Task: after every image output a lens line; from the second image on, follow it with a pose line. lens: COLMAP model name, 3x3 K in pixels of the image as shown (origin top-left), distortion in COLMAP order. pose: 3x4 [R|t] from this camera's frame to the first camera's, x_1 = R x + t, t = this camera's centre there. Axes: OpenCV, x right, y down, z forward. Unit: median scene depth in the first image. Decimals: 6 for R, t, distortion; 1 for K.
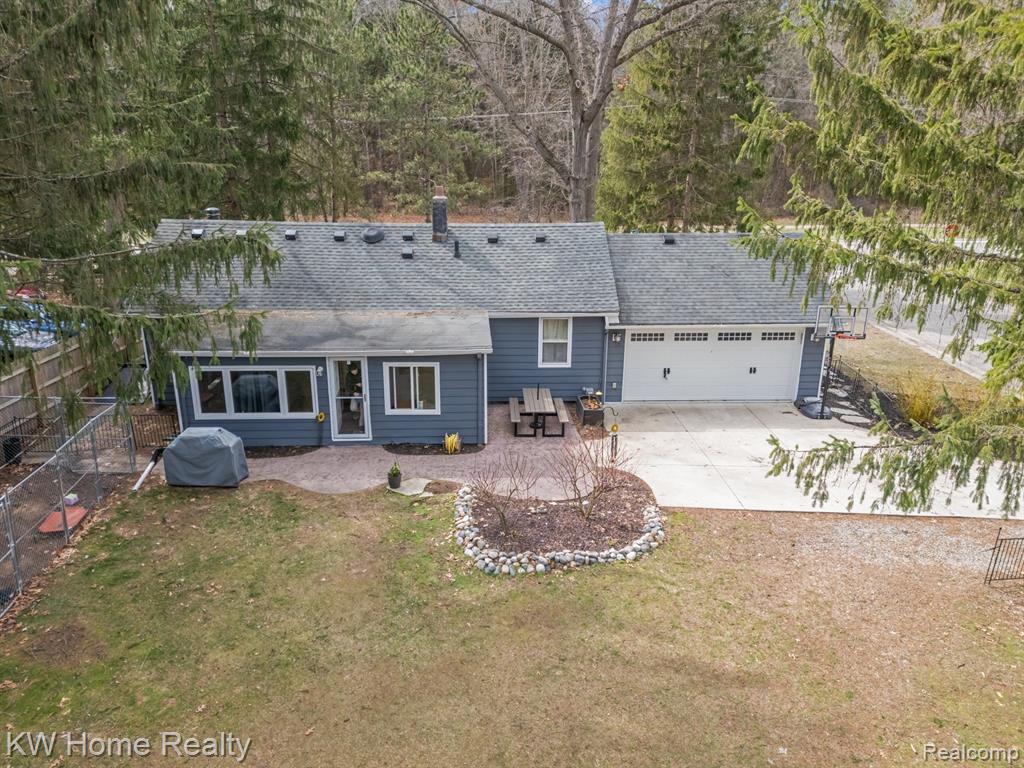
lens RADIAL K [[750.5, 0, 512.0], [0, 750.5, 384.0], [0, 0, 1]] dist [0.059238, -0.001119]
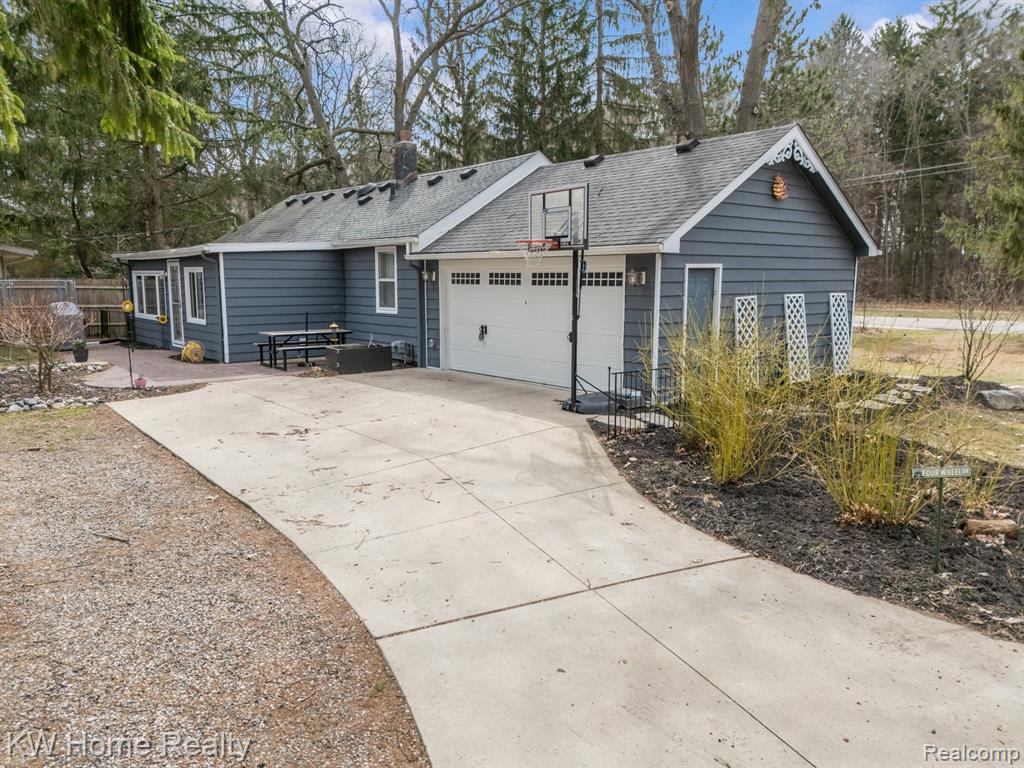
lens RADIAL K [[750.5, 0, 512.0], [0, 750.5, 384.0], [0, 0, 1]] dist [0.059238, -0.001119]
pose [[0.638236, 0.111055, -0.761789, 0.899446], [-0.240824, 0.968678, -0.060550, 0.079121], [0.731204, 0.222102, 0.644990, 0.702251]]
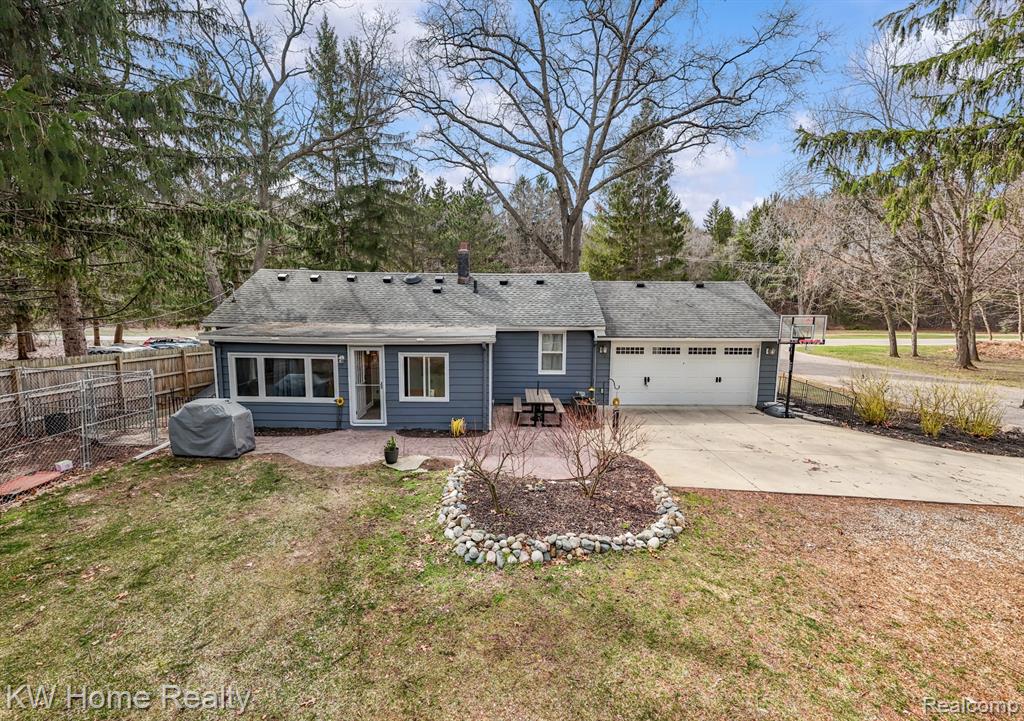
lens RADIAL K [[412.5, 0, 512.0], [0, 412.5, 360.5], [0, 0, 1]] dist [-0.018033, 0.018183]
pose [[0.999281, 0.009778, -0.036631, 0.019115], [-0.016503, 0.982020, -0.188053, 0.095103], [0.034133, 0.188523, 0.981475, 0.411105]]
